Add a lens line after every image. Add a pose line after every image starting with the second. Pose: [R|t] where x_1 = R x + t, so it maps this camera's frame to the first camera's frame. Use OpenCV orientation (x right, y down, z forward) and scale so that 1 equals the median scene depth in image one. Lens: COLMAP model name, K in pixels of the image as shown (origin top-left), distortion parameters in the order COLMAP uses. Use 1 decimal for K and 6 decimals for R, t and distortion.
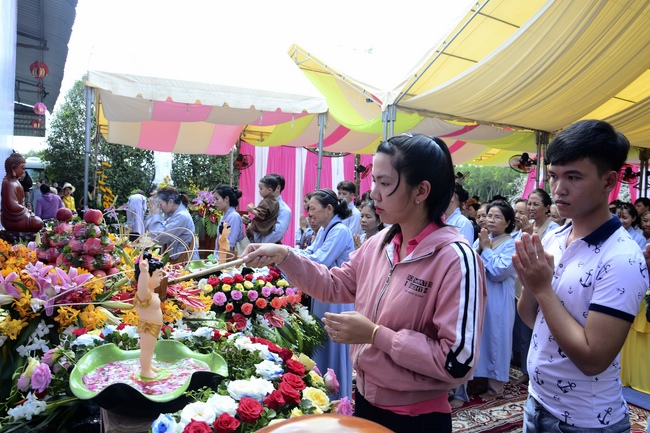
lens RADIAL K [[519.5, 0, 325.0], [0, 519.5, 216.5], [0, 0, 1]] dist [-0.127150, 0.006022]
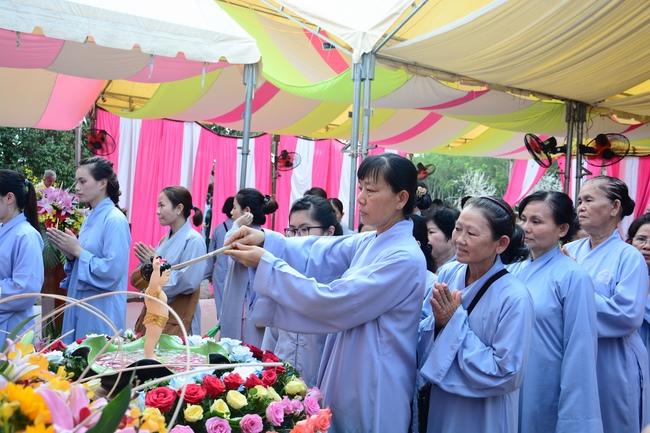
lens RADIAL K [[720.3, 0, 325.0], [0, 720.3, 216.5], [0, 0, 1]] dist [0.048526, 0.052577]
pose [[0.984858, 0.002644, 0.173344, -0.070451], [-0.000621, 0.999931, -0.011724, -0.007930], [-0.173363, 0.011439, 0.984792, 0.140511]]
